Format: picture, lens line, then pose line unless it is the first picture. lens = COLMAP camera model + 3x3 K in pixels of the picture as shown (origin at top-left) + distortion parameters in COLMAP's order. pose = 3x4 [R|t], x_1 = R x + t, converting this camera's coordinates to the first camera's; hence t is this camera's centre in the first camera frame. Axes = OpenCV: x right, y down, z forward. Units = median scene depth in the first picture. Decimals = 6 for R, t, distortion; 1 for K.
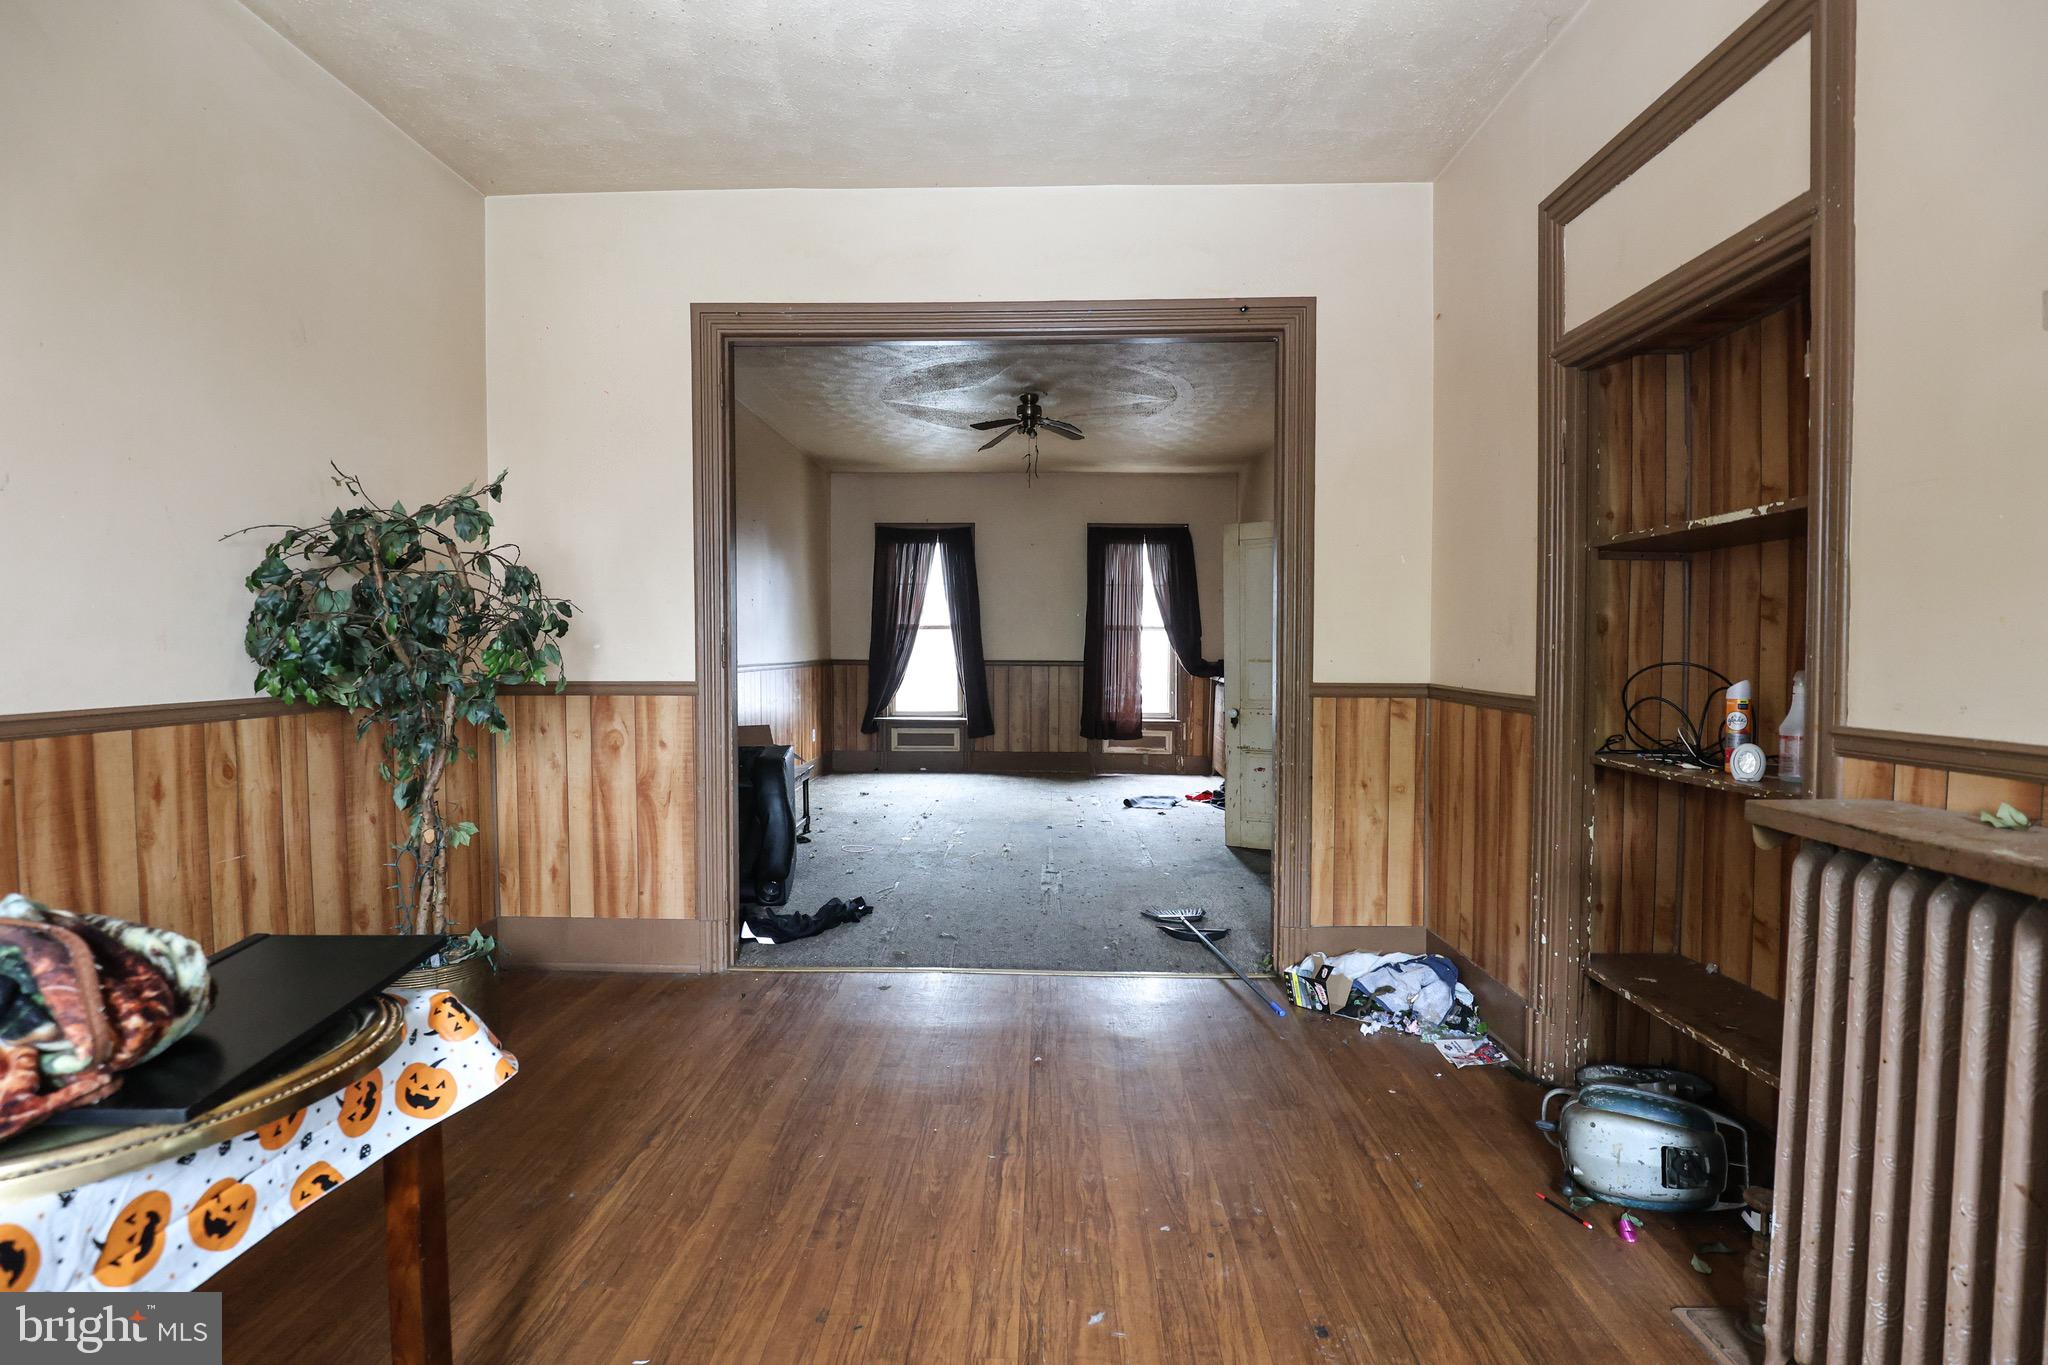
lens RADIAL K [[965.0, 0, 1024.0], [0, 965.0, 682.5], [0, 0, 1]] dist [-0.032166, 0.001604]
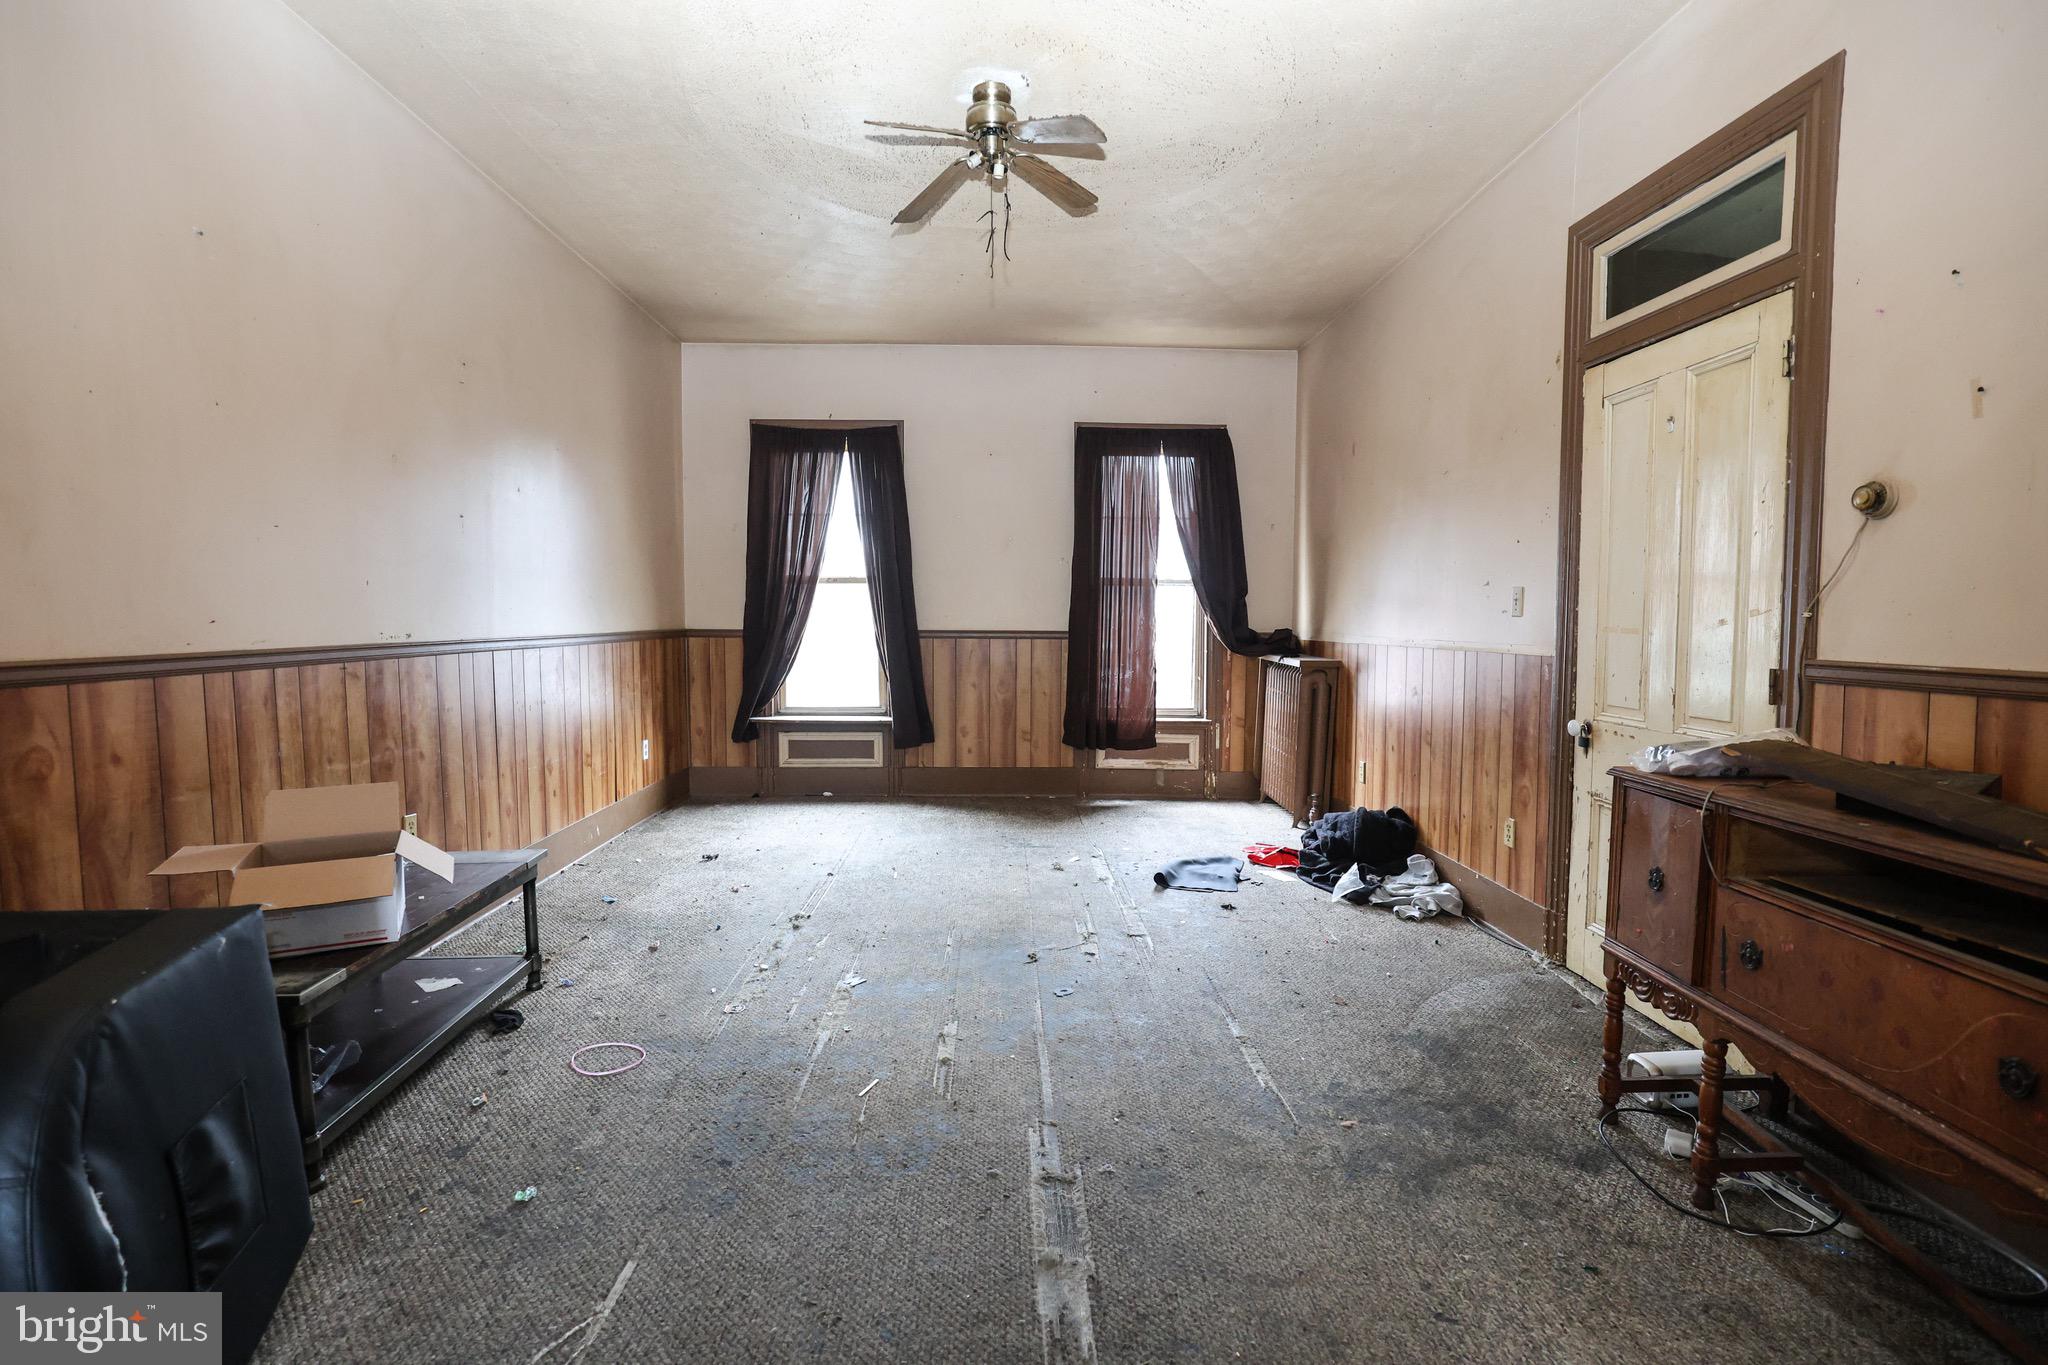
lens RADIAL K [[965.0, 0, 1024.0], [0, 965.0, 682.5], [0, 0, 1]] dist [-0.032166, 0.001604]
pose [[0.998765, -0.003459, 0.049569, -0.001830], [0.001692, 0.999363, 0.035650, -0.010749], [-0.049661, -0.035522, 0.998134, 0.336621]]
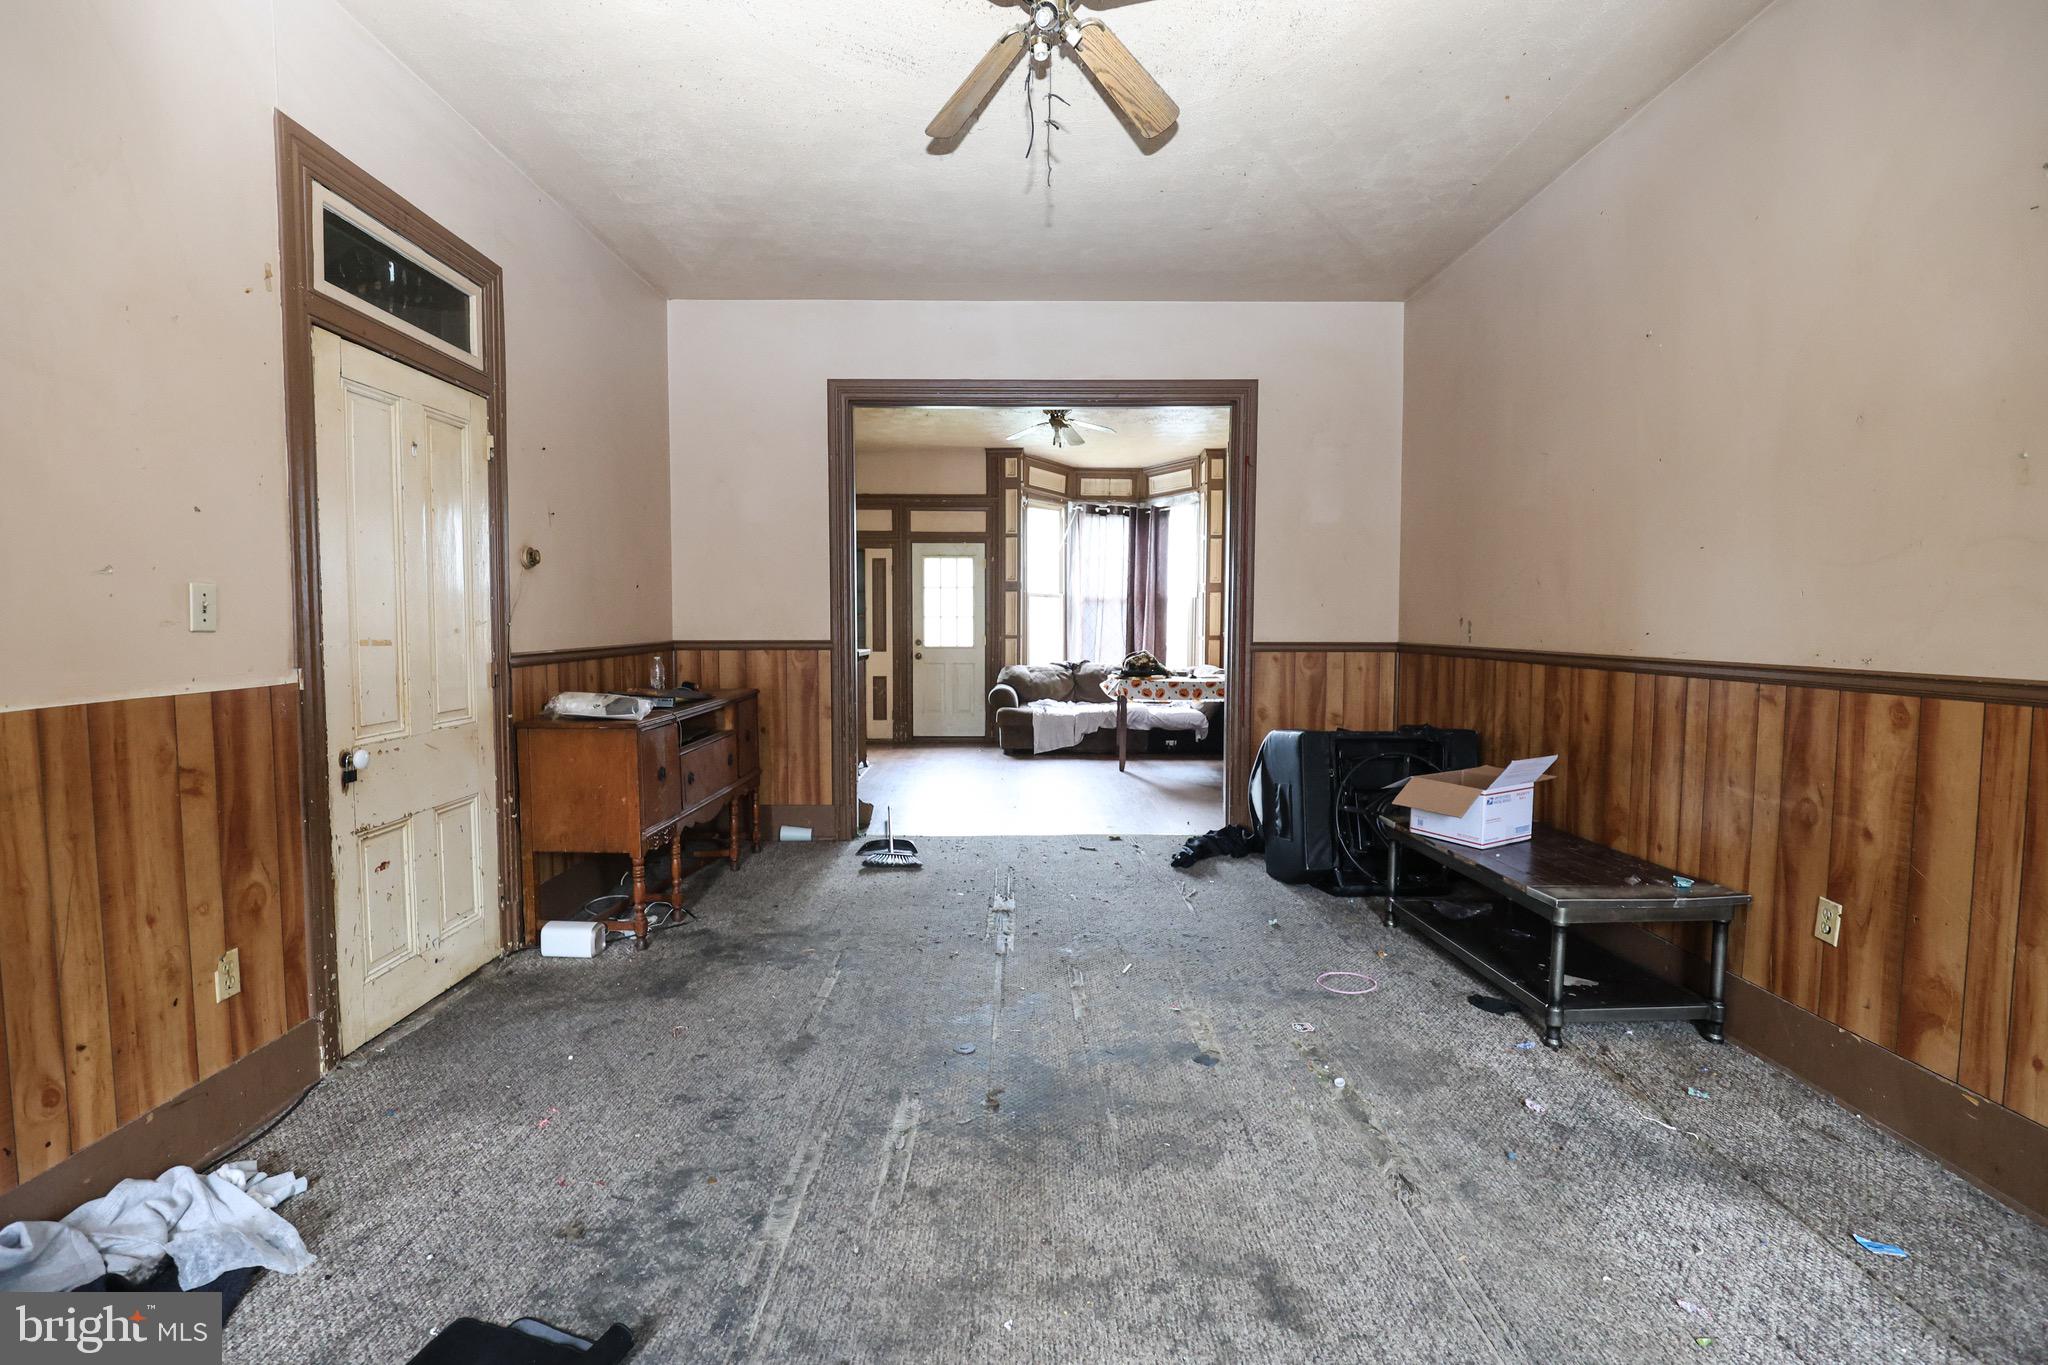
lens RADIAL K [[965.0, 0, 1024.0], [0, 965.0, 682.5], [0, 0, 1]] dist [-0.032166, 0.001604]
pose [[-0.999600, -0.001248, -0.028263, 0.038280], [-0.004099, 0.994872, 0.101063, -0.060098], [0.027992, 0.101139, -0.994478, 1.580864]]
